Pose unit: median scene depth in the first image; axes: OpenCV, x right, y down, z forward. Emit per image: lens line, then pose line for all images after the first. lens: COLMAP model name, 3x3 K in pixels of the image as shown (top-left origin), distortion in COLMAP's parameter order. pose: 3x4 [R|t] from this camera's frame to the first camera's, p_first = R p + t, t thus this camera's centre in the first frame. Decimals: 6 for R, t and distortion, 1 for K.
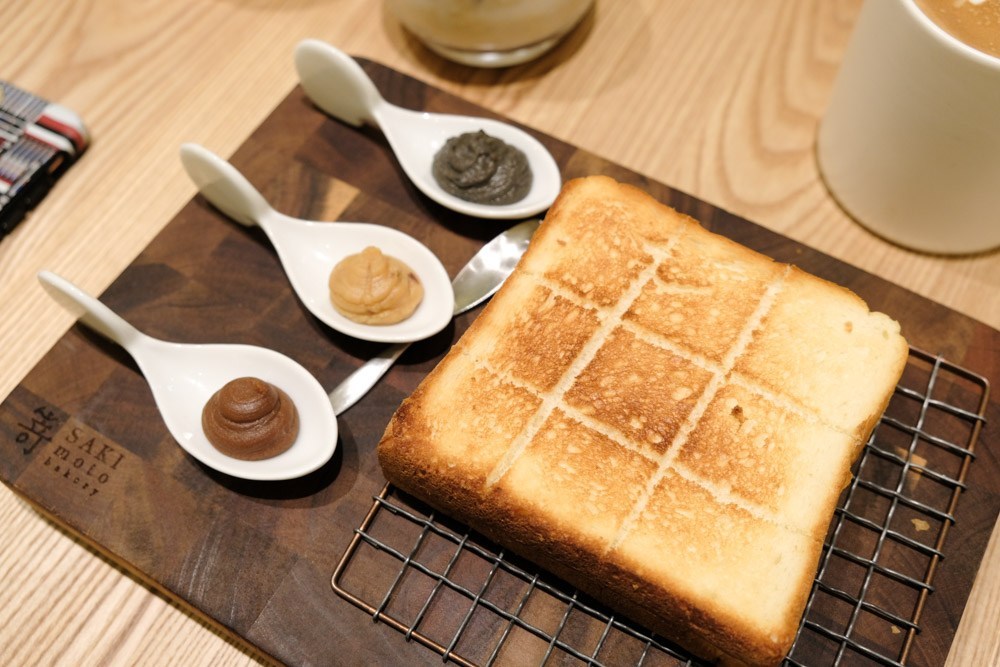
lens RADIAL K [[1002.6, 0, 500.0], [0, 1002.6, 333.5], [0, 0, 1]] dist [-0.018166, 0.007467]
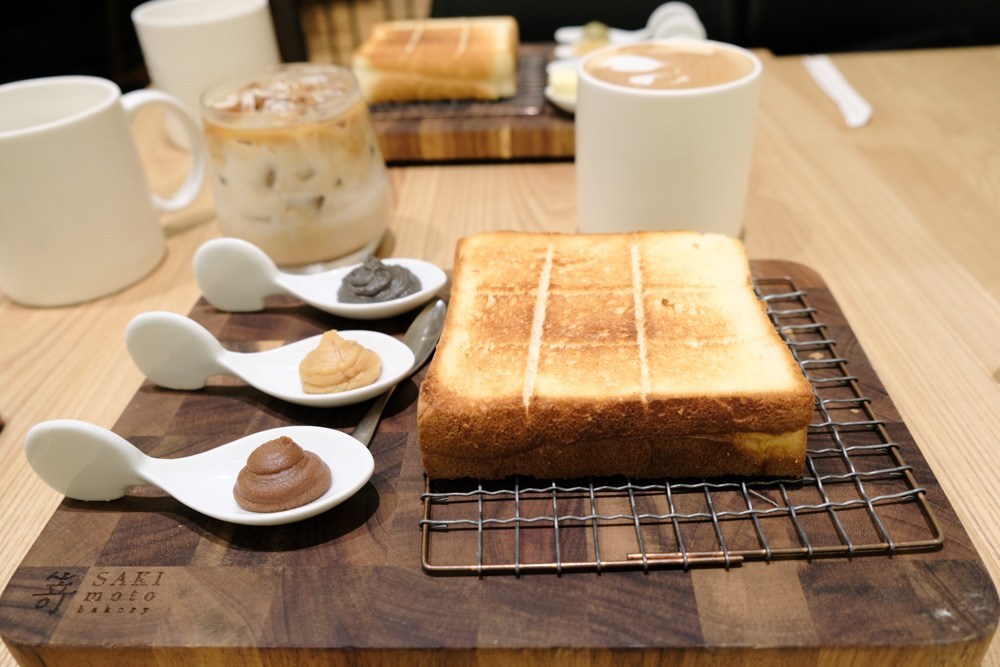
lens RADIAL K [[813.7, 0, 500.0], [0, 813.7, 333.5], [0, 0, 1]] dist [-0.005680, -0.004431]
pose [[0.881613, -0.294575, 0.368759, -0.324603], [0.429568, 0.824483, -0.368374, 0.378652], [-0.195522, 0.483171, 0.853415, 0.159732]]
